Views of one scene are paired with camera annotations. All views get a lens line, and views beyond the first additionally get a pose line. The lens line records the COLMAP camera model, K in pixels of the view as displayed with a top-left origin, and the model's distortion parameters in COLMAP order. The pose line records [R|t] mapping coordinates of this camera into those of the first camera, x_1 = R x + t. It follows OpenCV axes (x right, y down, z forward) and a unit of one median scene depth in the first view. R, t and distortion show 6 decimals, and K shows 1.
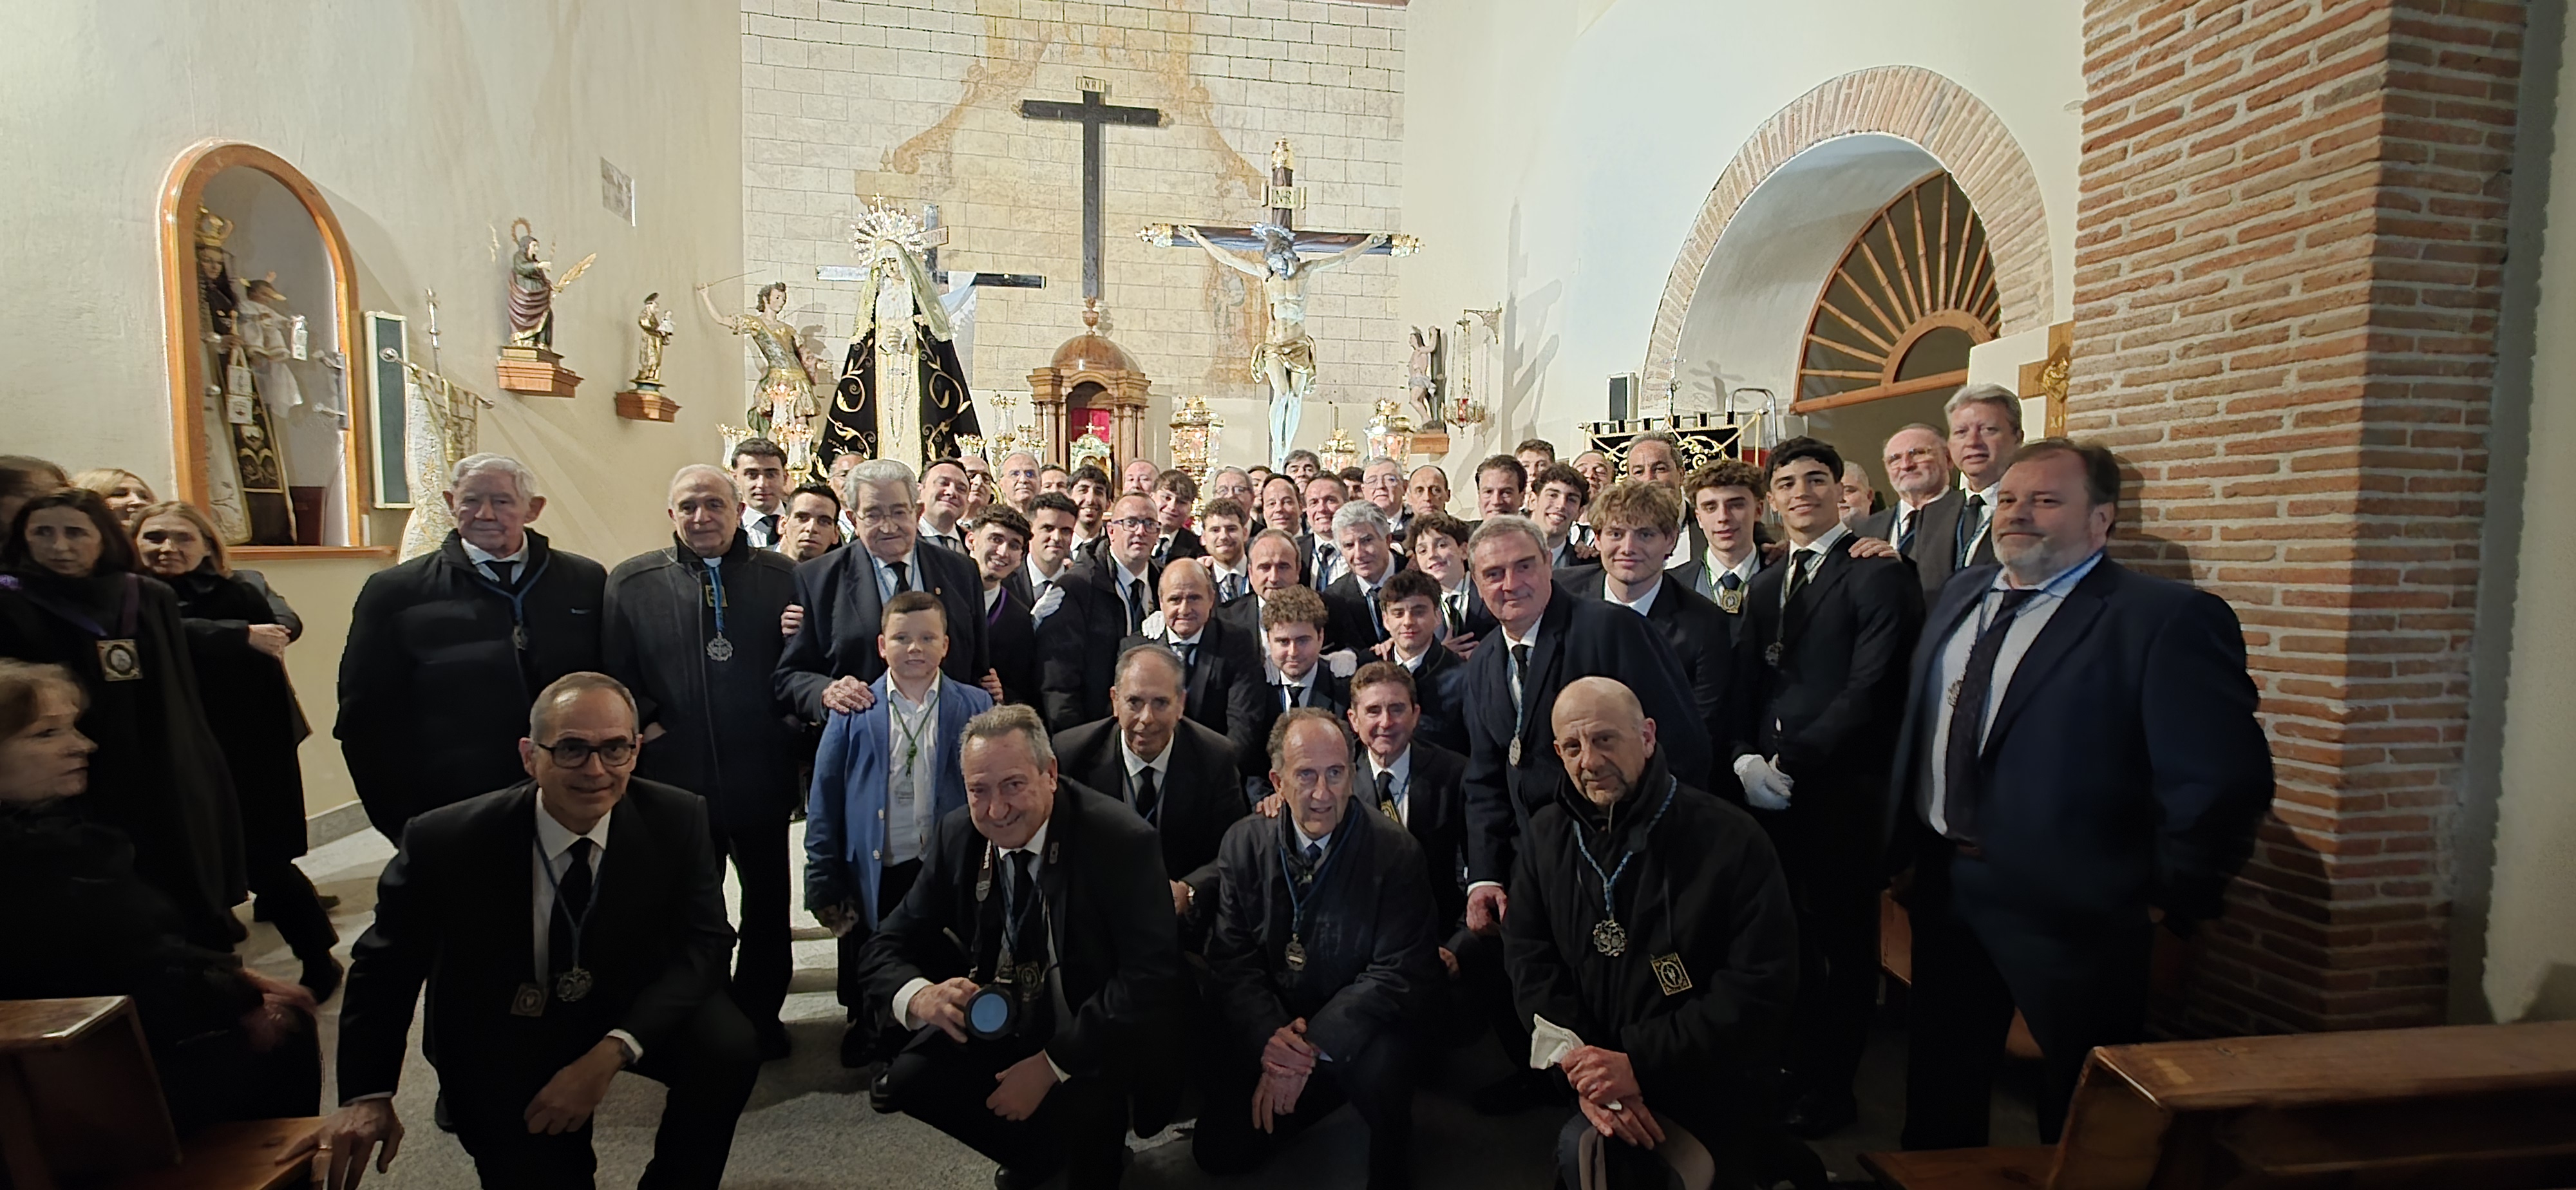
lens RADIAL K [[1055.6, 0, 1288.0], [0, 1055.6, 595.0], [0, 0, 1]] dist [0.000055, 0.000000]
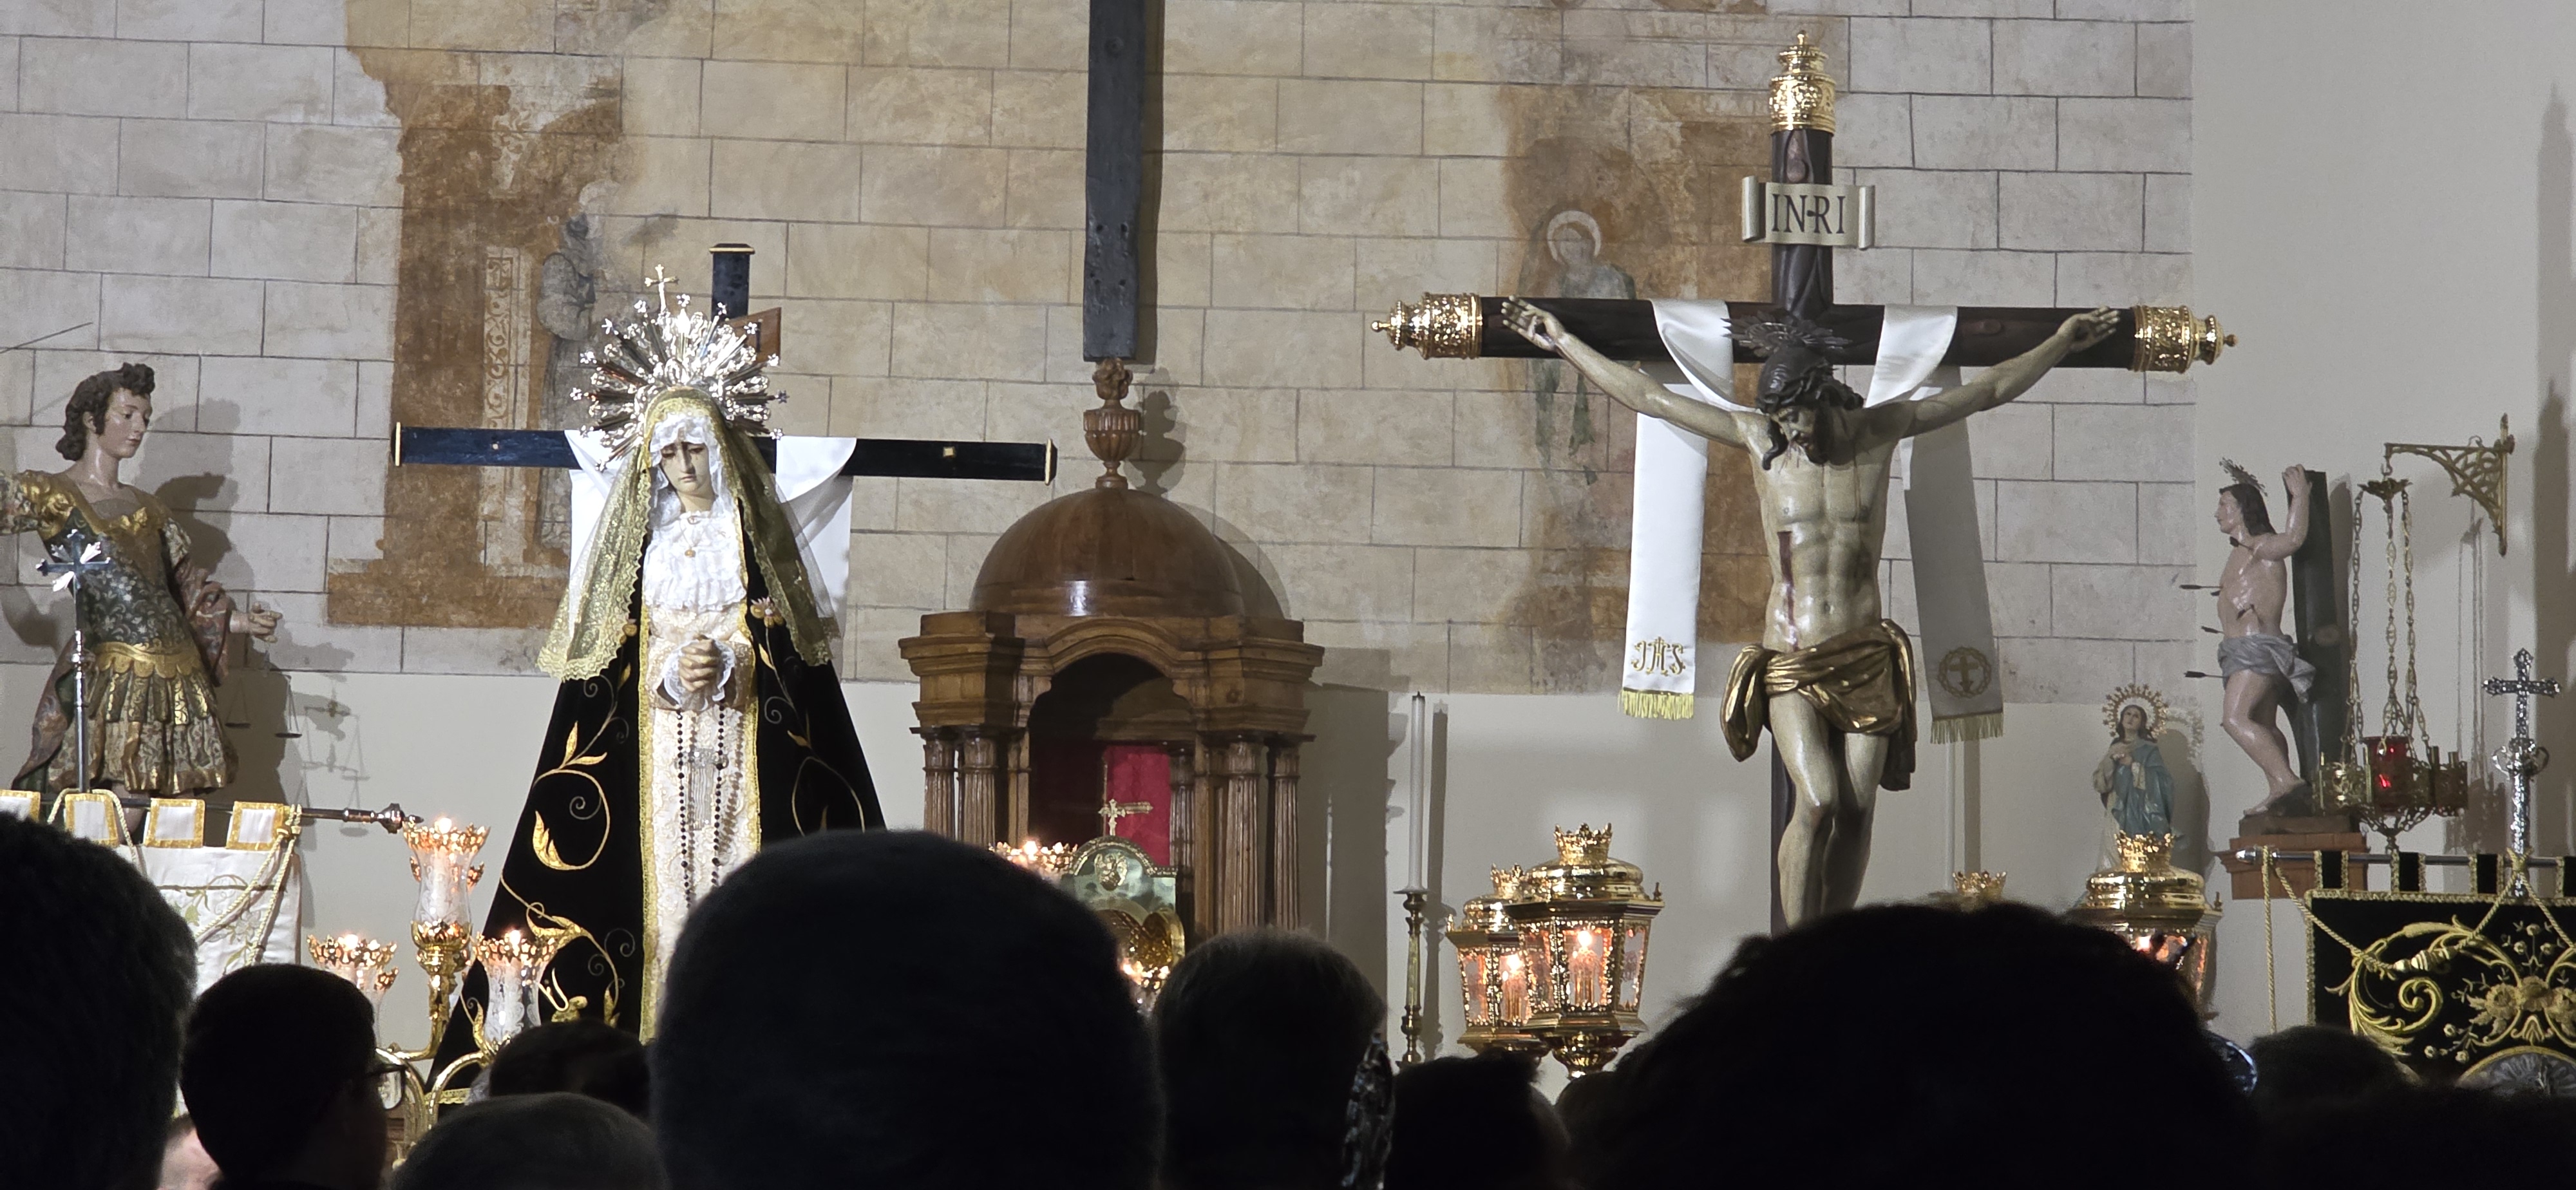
lens RADIAL K [[5346.5, 0, 1288.0], [0, 5346.5, 595.0], [0, 0, 1]] dist [-0.949417, 11.006539]
pose [[0.996458, -0.010967, -0.083373, -0.019549], [-0.001315, 0.989306, -0.145849, -0.007216], [0.084080, 0.145442, 0.985788, -0.432140]]
